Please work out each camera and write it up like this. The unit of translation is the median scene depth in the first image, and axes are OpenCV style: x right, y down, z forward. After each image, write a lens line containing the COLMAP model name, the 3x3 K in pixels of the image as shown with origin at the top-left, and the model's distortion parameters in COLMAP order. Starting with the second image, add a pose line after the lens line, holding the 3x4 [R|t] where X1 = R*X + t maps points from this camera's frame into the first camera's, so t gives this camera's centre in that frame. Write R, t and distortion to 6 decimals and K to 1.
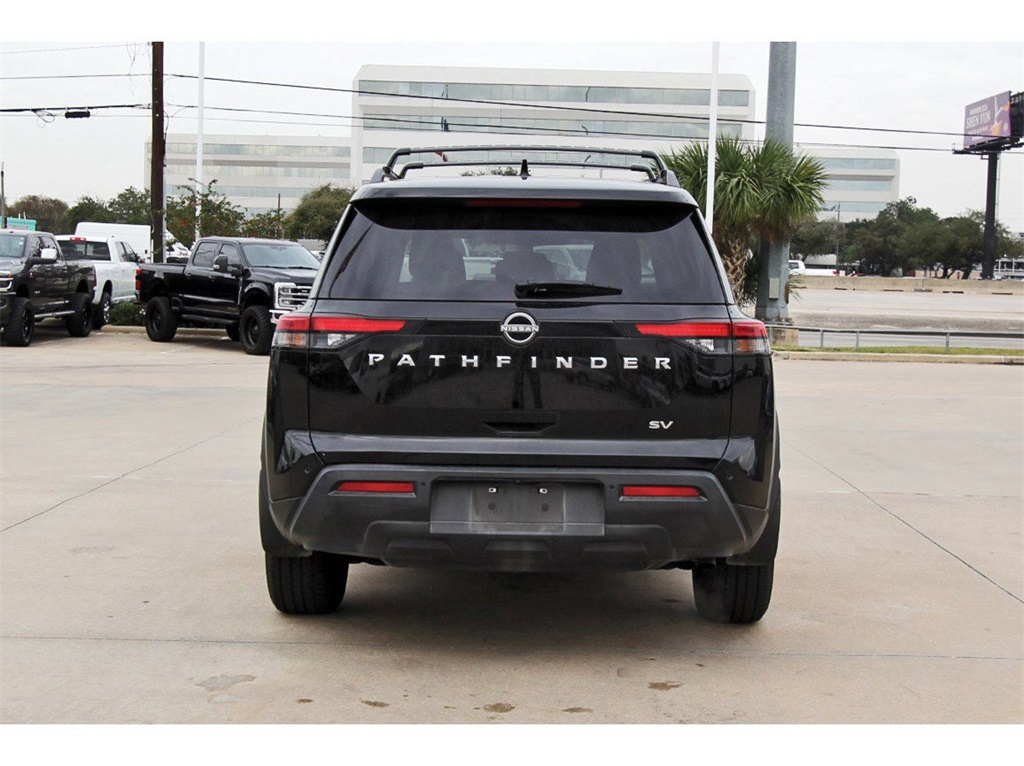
lens RADIAL K [[1681.5, 0, 509.3], [0, 1681.5, 379.8], [0, 0, 1]] dist [-0.047117, 0.000000]
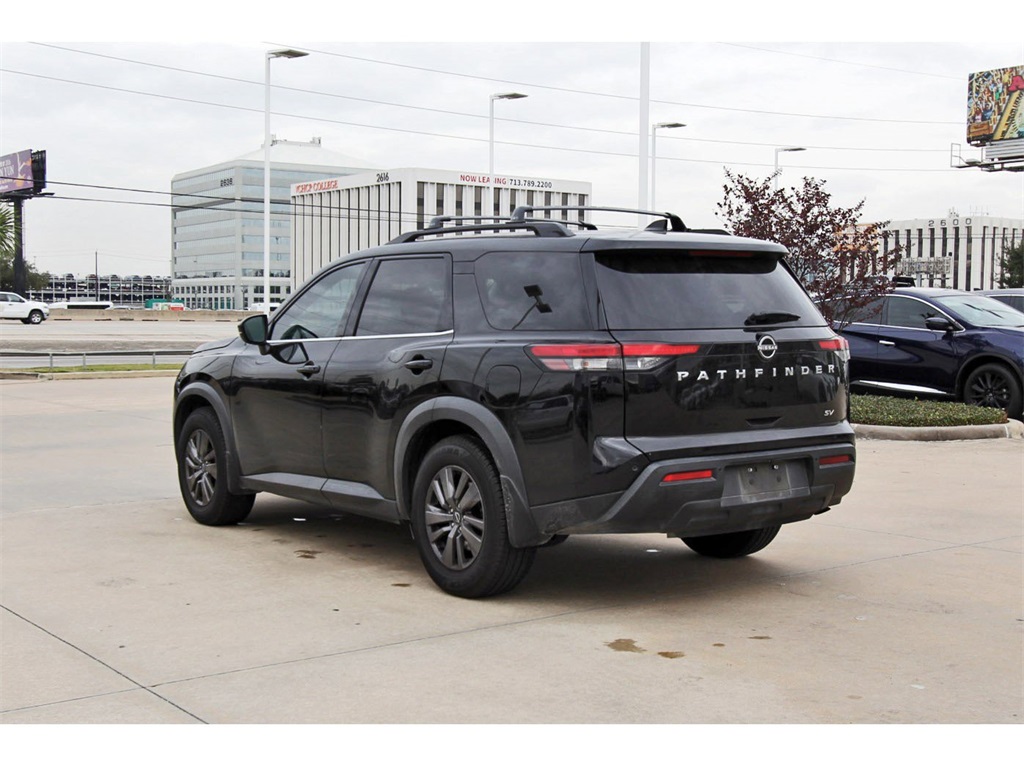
lens RADIAL K [[1384.8, 0, 511.2], [0, 1384.8, 384.2], [0, 0, 1]] dist [0.027786, 0.000000]
pose [[0.796340, -0.052449, 0.602572, -0.803434], [0.055045, 0.998384, 0.014155, -0.027490], [-0.602340, 0.021897, 0.797939, 0.232826]]
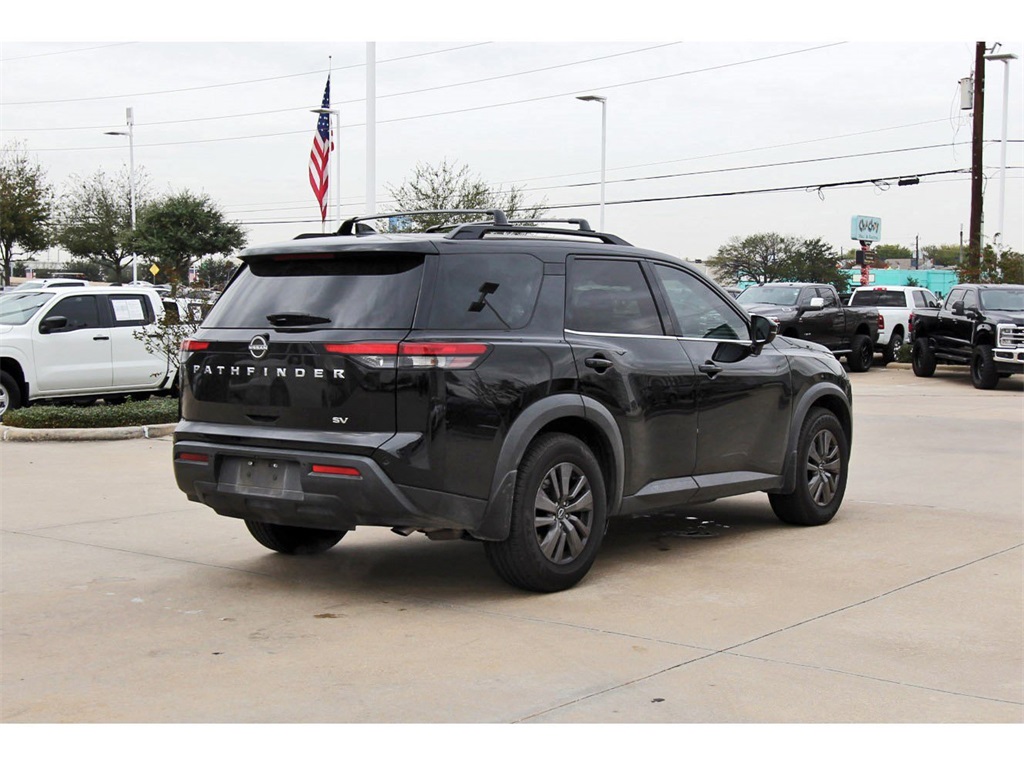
lens RADIAL K [[1458.9, 0, 509.0], [0, 1458.9, 385.1], [0, 0, 1]] dist [0.054897, 0.000000]
pose [[0.788785, 0.014645, -0.614495, 0.888711], [-0.027074, 0.999574, -0.010931, 0.008011], [0.614073, 0.025260, 0.788845, 0.169012]]
